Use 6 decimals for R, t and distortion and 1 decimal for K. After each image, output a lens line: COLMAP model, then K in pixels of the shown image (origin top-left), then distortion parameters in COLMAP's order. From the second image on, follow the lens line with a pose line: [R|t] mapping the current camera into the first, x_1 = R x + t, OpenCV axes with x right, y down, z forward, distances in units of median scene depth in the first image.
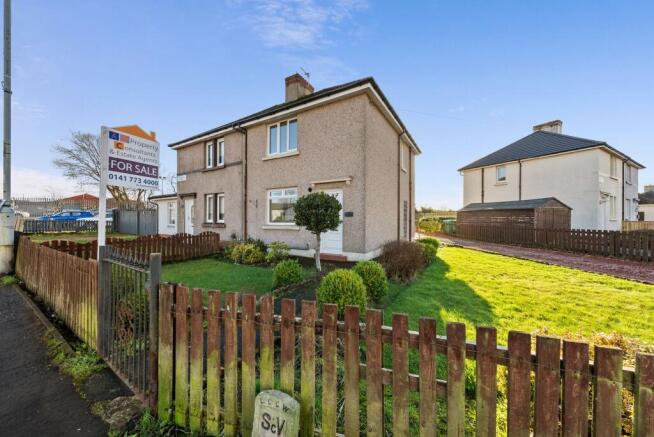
lens RADIAL K [[230.5, 0, 331.2], [0, 230.5, 218.5], [0, 0, 1]] dist [-0.002878, 0.000403]
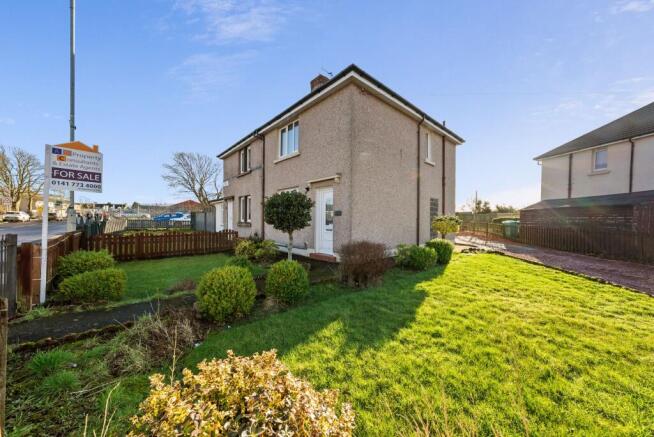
lens RADIAL K [[230.5, 0, 326.9], [0, 230.5, 220.5], [0, 0, 1]] dist [-0.002878, 0.000403]
pose [[0.953984, 0.003519, -0.299838, 0.318241], [-0.002526, 0.999990, 0.003702, 0.008429], [0.299848, -0.002774, 0.953983, 0.076680]]
